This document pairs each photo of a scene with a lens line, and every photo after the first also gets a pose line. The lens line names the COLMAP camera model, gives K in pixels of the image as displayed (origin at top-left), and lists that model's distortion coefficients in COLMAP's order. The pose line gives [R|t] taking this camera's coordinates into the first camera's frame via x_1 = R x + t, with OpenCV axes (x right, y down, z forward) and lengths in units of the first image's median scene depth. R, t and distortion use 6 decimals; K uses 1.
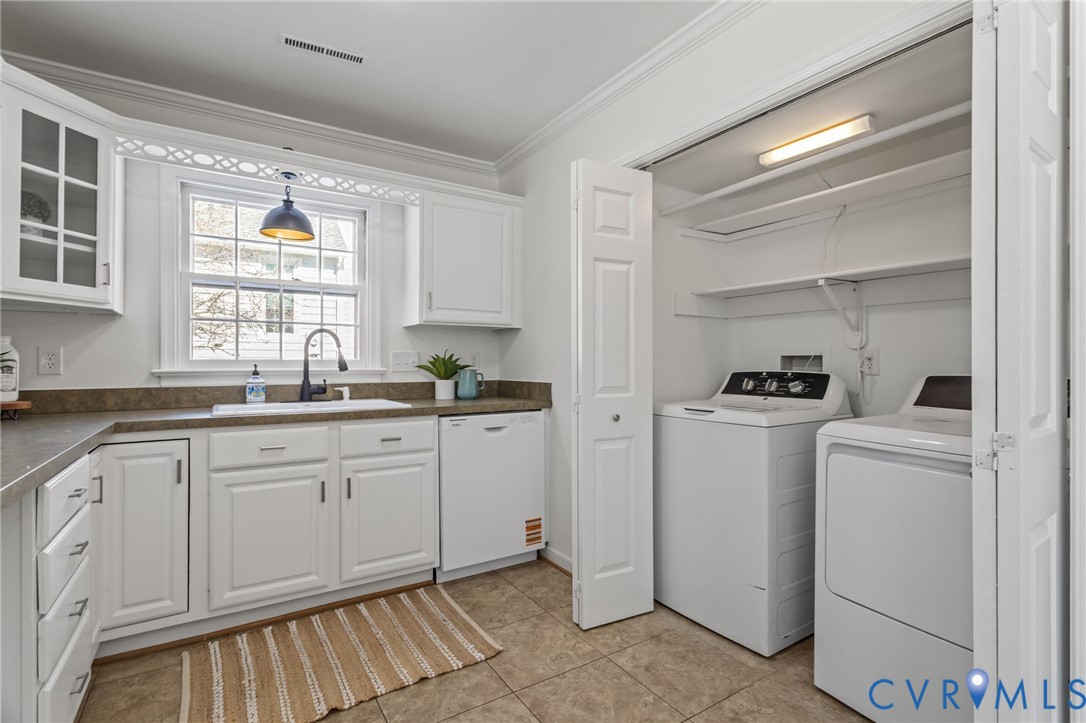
lens RADIAL K [[510.3, 0, 541.8], [0, 510.3, 361.1], [0, 0, 1]] dist [-0.001556, 0.000049]
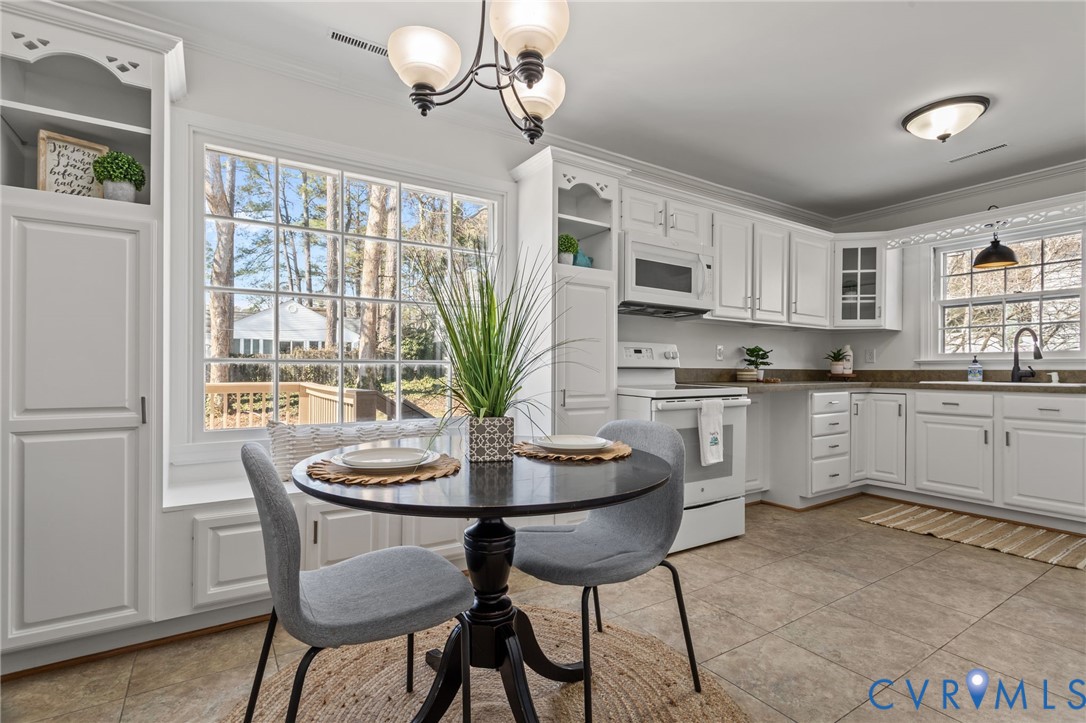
lens RADIAL K [[514.4, 0, 537.1], [0, 514.4, 365.7], [0, 0, 1]] dist [-0.001433, -0.000215]
pose [[0.000836, -0.007534, -0.999971, 0.972084], [0.000965, 0.999971, -0.007533, 0.047260], [0.999999, -0.000959, 0.000843, -0.299090]]
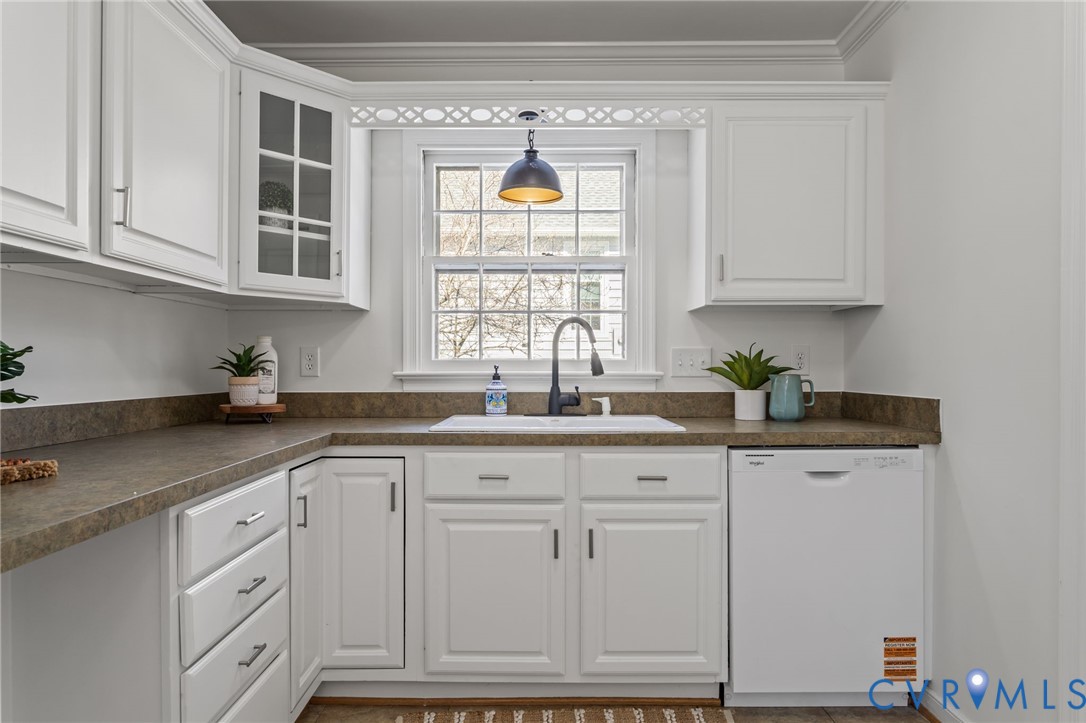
lens RADIAL K [[640.6, 0, 542.5], [0, 640.6, 369.4], [0, 0, 1]] dist [-0.006439, 0.001494]
pose [[0.842257, 0.004469, -0.539058, 0.034585], [0.002359, 0.999926, 0.011976, 0.000242], [0.539072, -0.011358, 0.842183, 0.207068]]
